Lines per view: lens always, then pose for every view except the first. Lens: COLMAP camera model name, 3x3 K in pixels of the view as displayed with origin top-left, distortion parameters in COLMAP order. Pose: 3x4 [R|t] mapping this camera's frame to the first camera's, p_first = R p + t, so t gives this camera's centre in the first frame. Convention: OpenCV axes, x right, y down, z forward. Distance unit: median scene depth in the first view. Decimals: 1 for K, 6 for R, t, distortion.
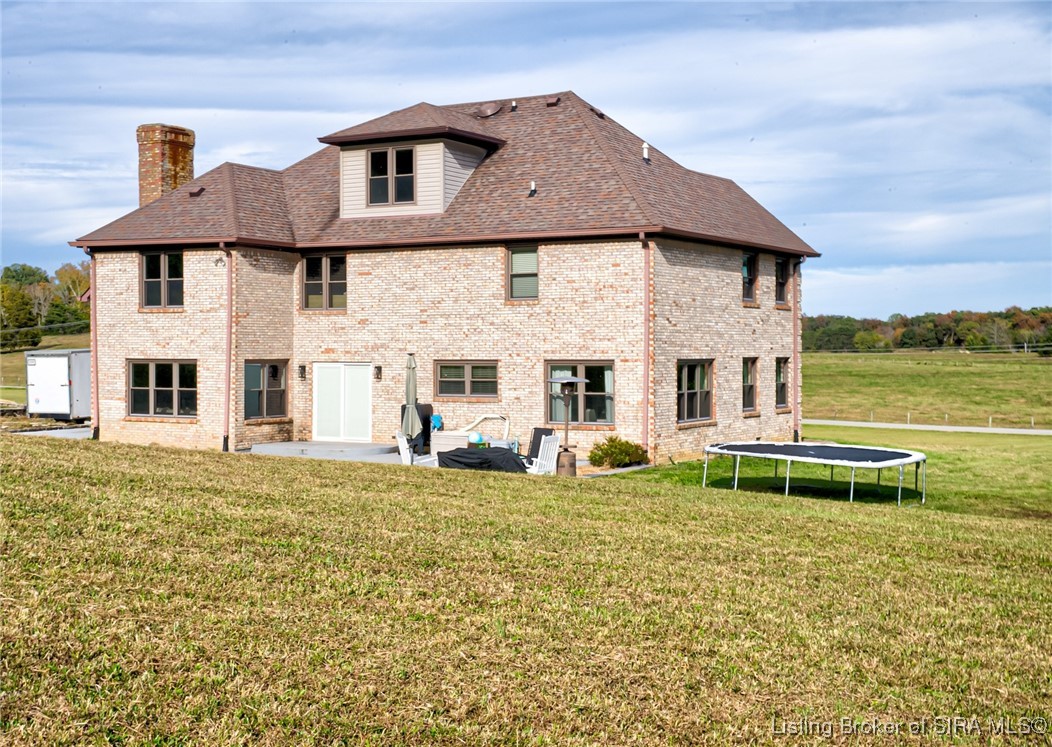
lens RADIAL K [[1485.9, 0, 526.5], [0, 1485.9, 374.9], [0, 0, 1]] dist [0.039244, 0.000000]
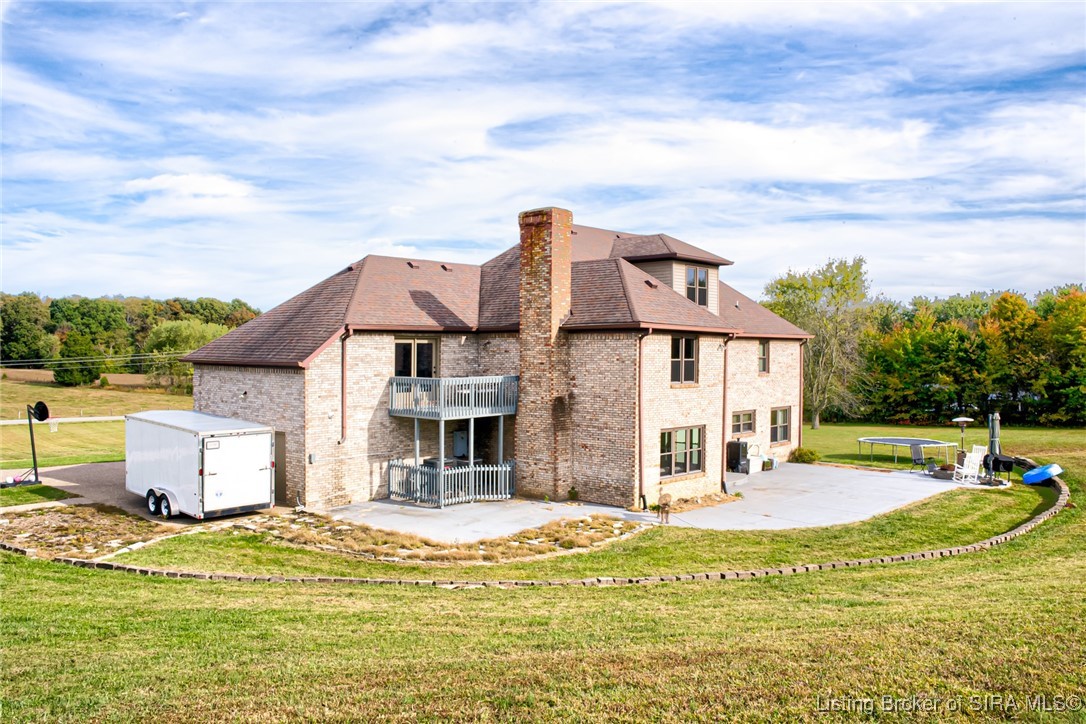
lens RADIAL K [[830.5, 0, 545.8], [0, 830.5, 406.5], [0, 0, 1]] dist [-0.009260, 0.022636]
pose [[0.235112, -0.062783, 0.969939, -0.917851], [0.010528, 0.998018, 0.062049, -0.069508], [-0.971911, -0.004377, 0.235307, 0.957129]]
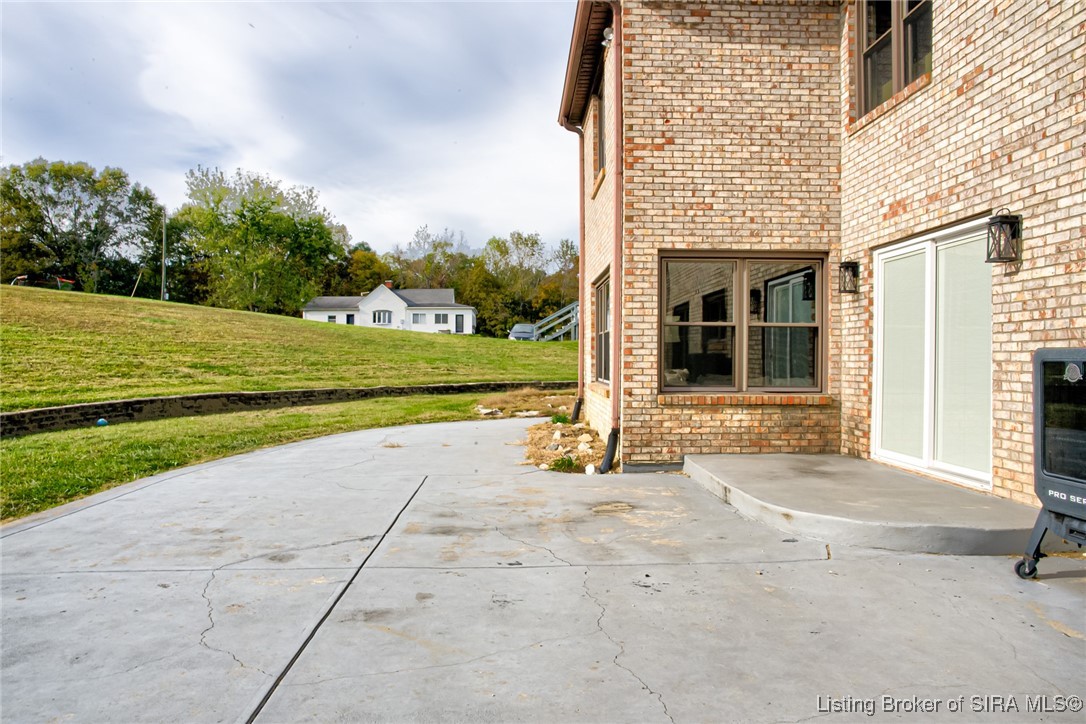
lens RADIAL K [[732.4, 0, 542.3], [0, 732.4, 359.5], [0, 0, 1]] dist [-0.003778, 0.001994]
pose [[0.522583, -0.002867, -0.852583, -0.029478], [-0.015525, 0.999797, -0.012878, 0.023275], [0.852447, 0.019966, 0.522432, 0.849412]]
